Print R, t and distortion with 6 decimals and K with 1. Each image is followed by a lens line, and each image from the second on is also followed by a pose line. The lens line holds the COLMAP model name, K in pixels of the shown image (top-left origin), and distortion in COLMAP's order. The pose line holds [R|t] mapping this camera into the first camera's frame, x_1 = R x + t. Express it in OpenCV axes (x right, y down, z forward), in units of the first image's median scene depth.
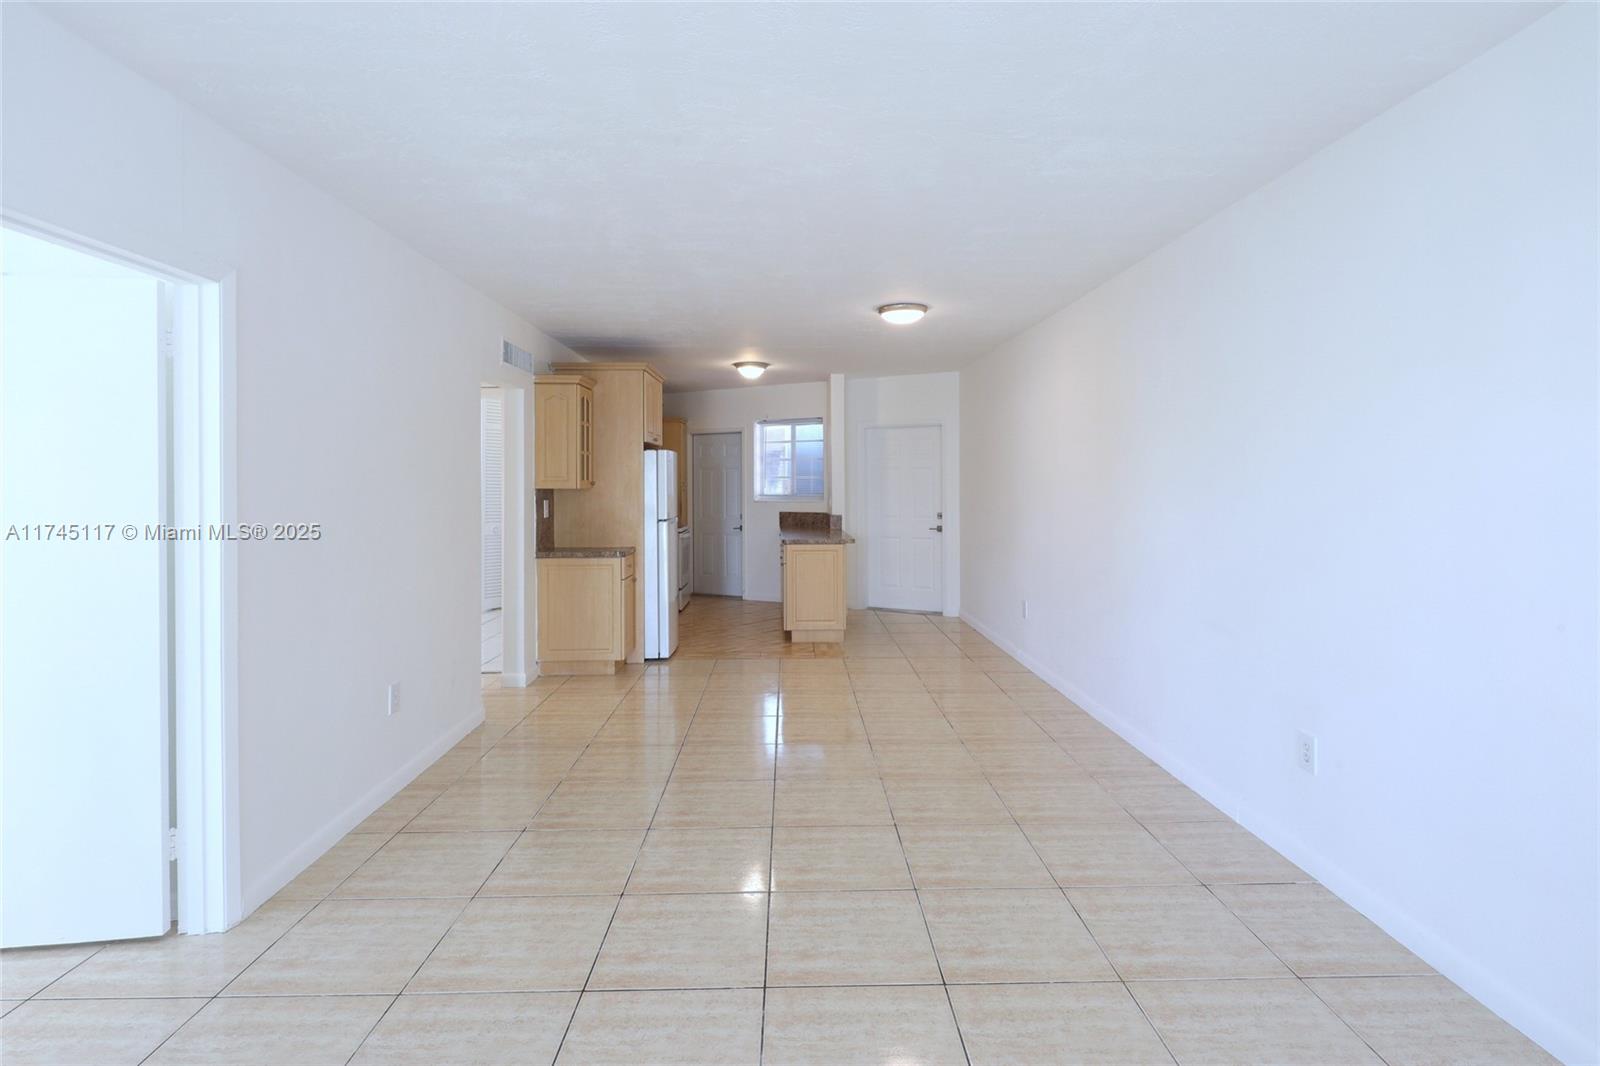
lens RADIAL K [[777.6, 0, 807.6], [0, 777.6, 490.5], [0, 0, 1]] dist [0.005012, -0.002900]
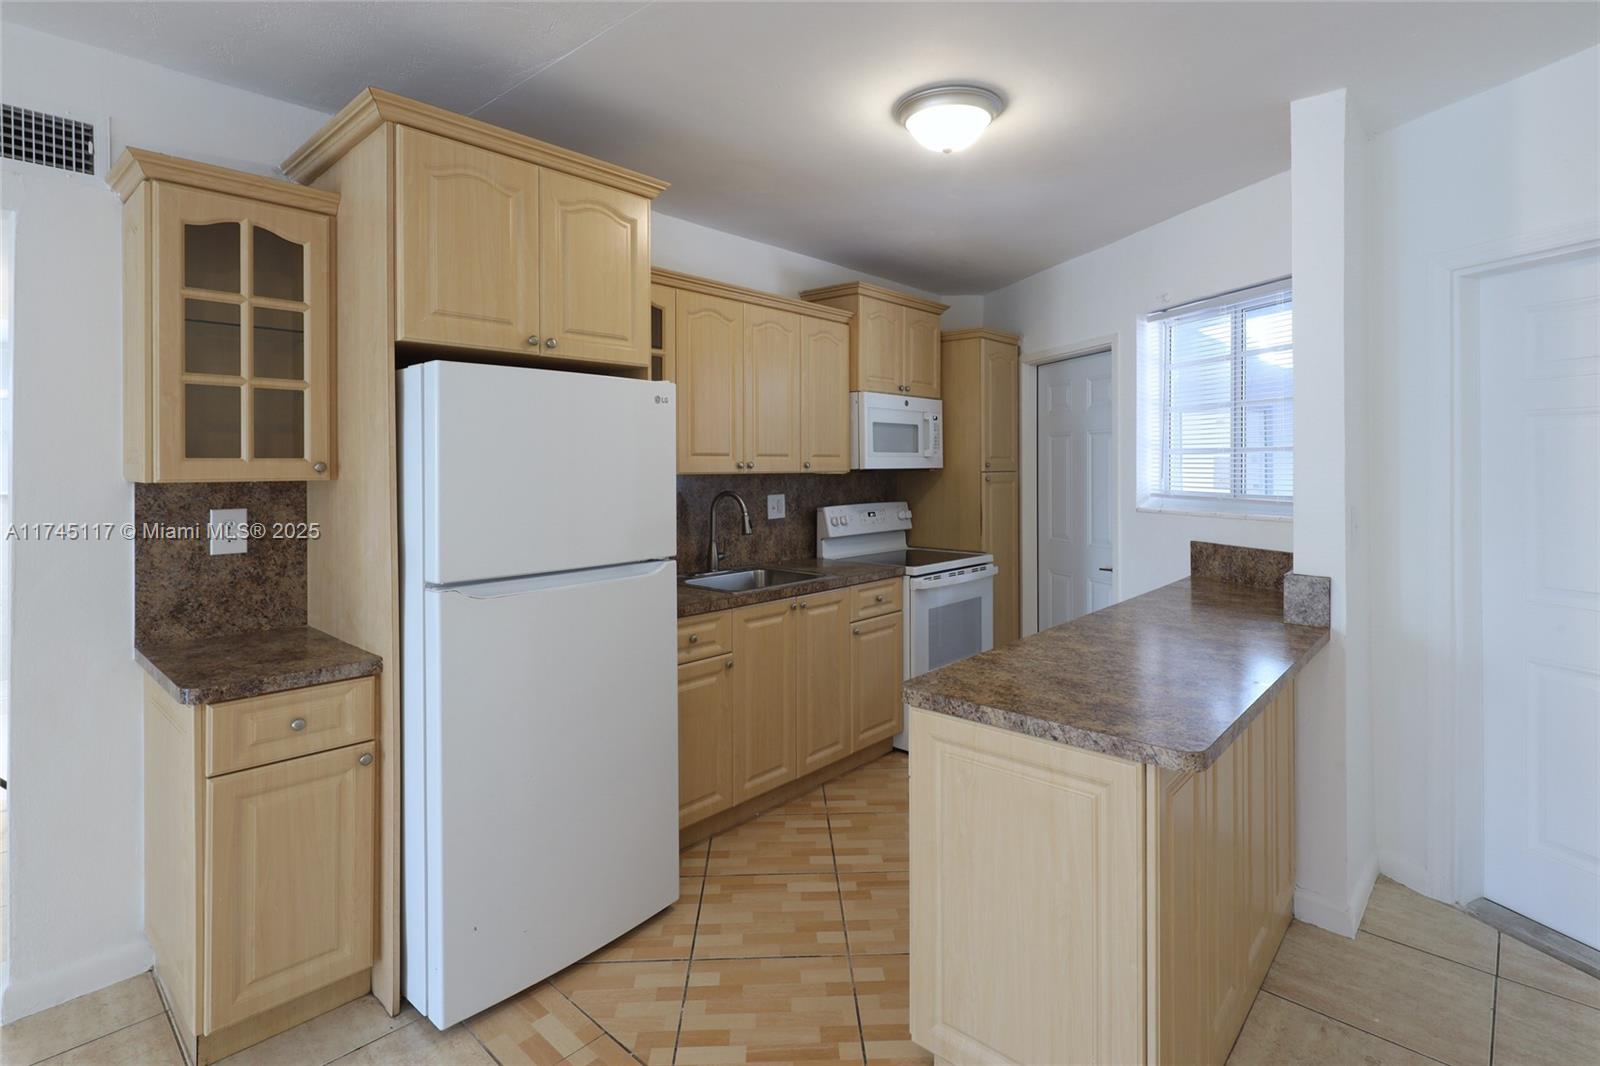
lens RADIAL K [[777.6, 0, 806.0], [0, 777.6, 468.4], [0, 0, 1]] dist [0.005012, -0.002900]
pose [[0.715819, 0.004109, -0.698274, 0.143197], [-0.007454, 0.999971, -0.001756, -0.009523], [0.698246, 0.006462, 0.715829, 0.887413]]
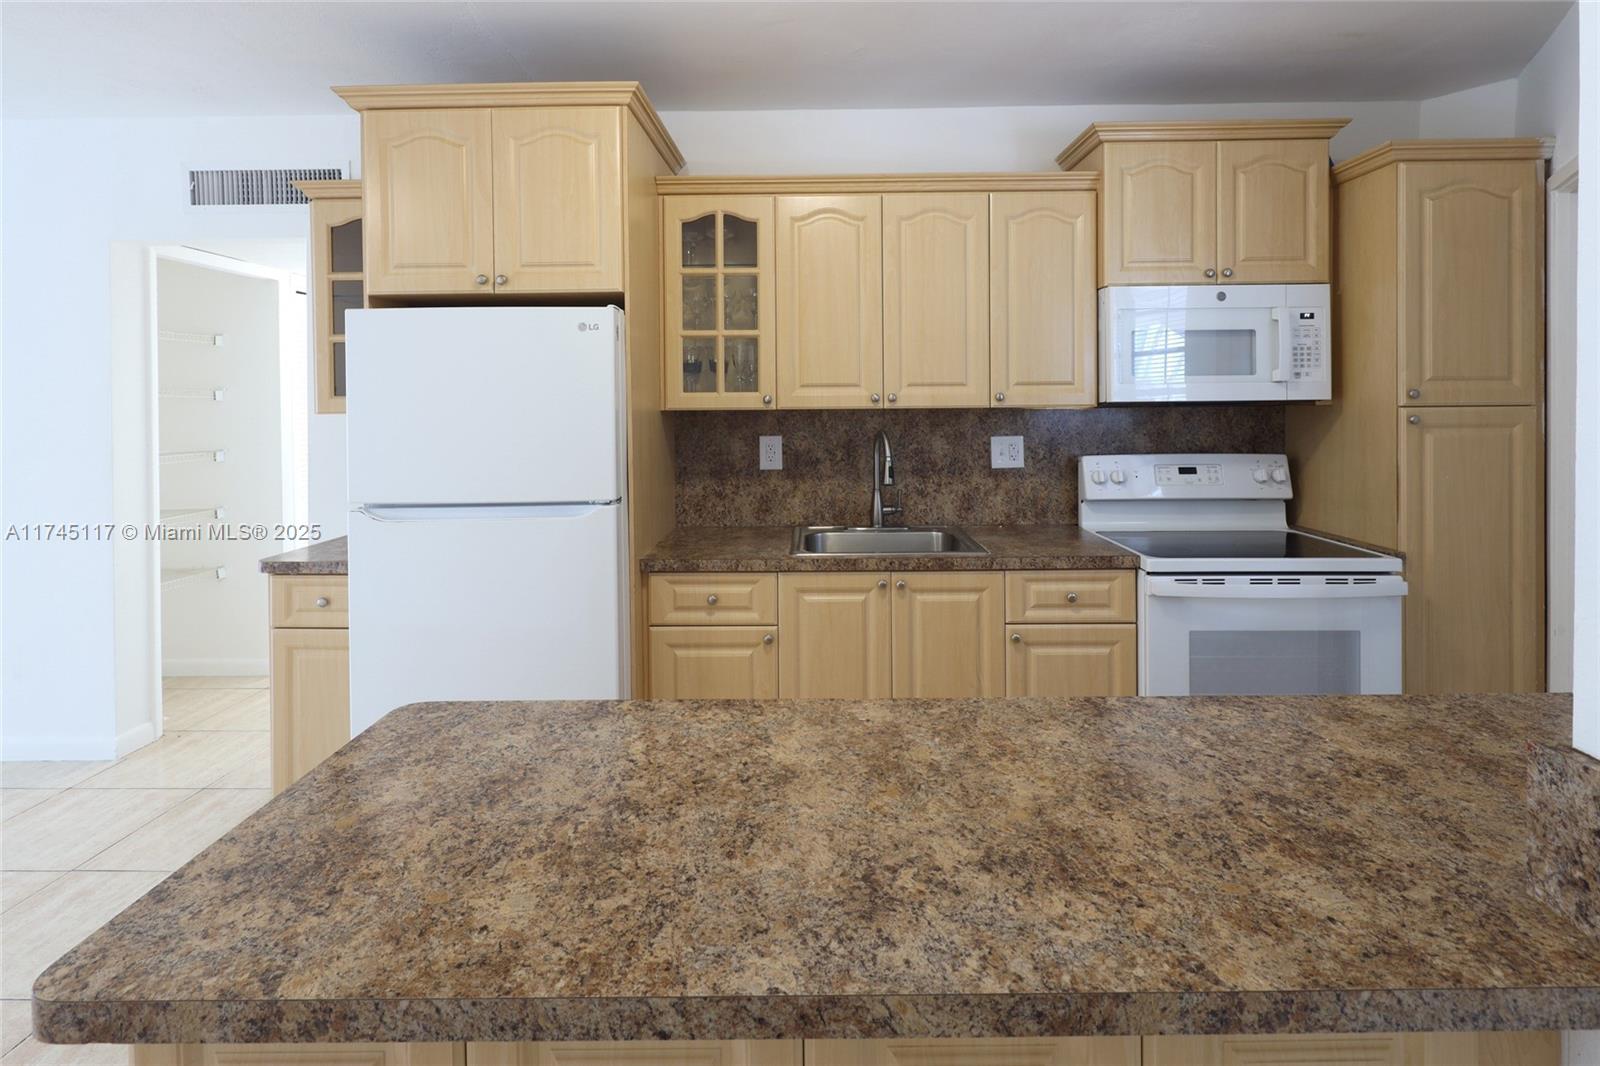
lens RADIAL K [[777.6, 0, 827.6], [0, 777.6, 414.0], [0, 0, 1]] dist [0.005012, -0.002900]
pose [[-0.047324, 0.019294, -0.998693, 0.167509], [-0.003153, 0.999806, 0.019465, -0.011887], [0.998875, 0.004071, -0.047254, 1.251242]]
